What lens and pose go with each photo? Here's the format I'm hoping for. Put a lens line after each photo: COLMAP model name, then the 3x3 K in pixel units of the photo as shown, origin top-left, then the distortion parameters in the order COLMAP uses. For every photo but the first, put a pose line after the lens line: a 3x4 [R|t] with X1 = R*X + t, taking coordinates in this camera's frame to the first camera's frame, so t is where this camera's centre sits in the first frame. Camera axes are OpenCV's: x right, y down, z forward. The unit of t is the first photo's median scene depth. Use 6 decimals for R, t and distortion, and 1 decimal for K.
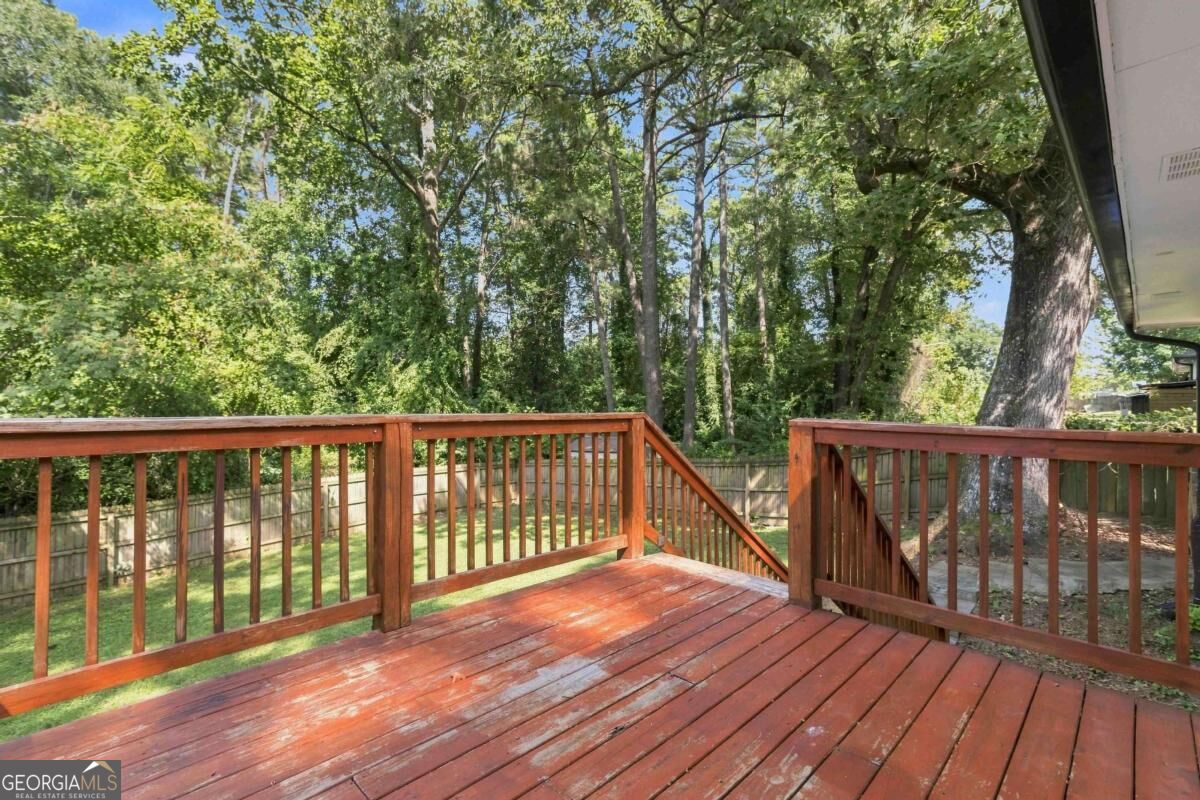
lens RADIAL K [[548.9, 0, 609.0], [0, 548.9, 403.5], [0, 0, 1]] dist [0.002270, 0.000165]
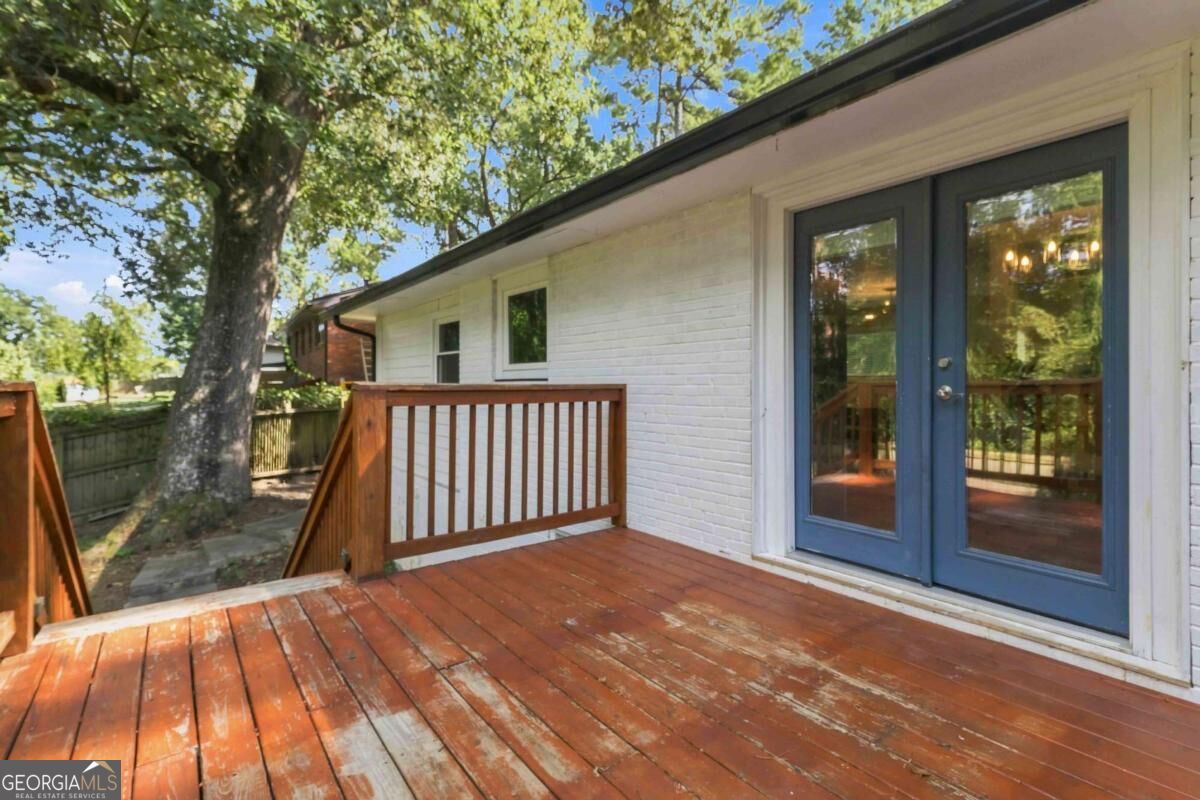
lens RADIAL K [[548.9, 0, 609.0], [0, 548.9, 403.5], [0, 0, 1]] dist [0.002270, 0.000165]
pose [[0.126000, -0.033616, 0.991461, -0.584596], [0.000636, 0.999428, 0.033805, 0.032768], [-0.992030, -0.003629, 0.125949, 0.517948]]
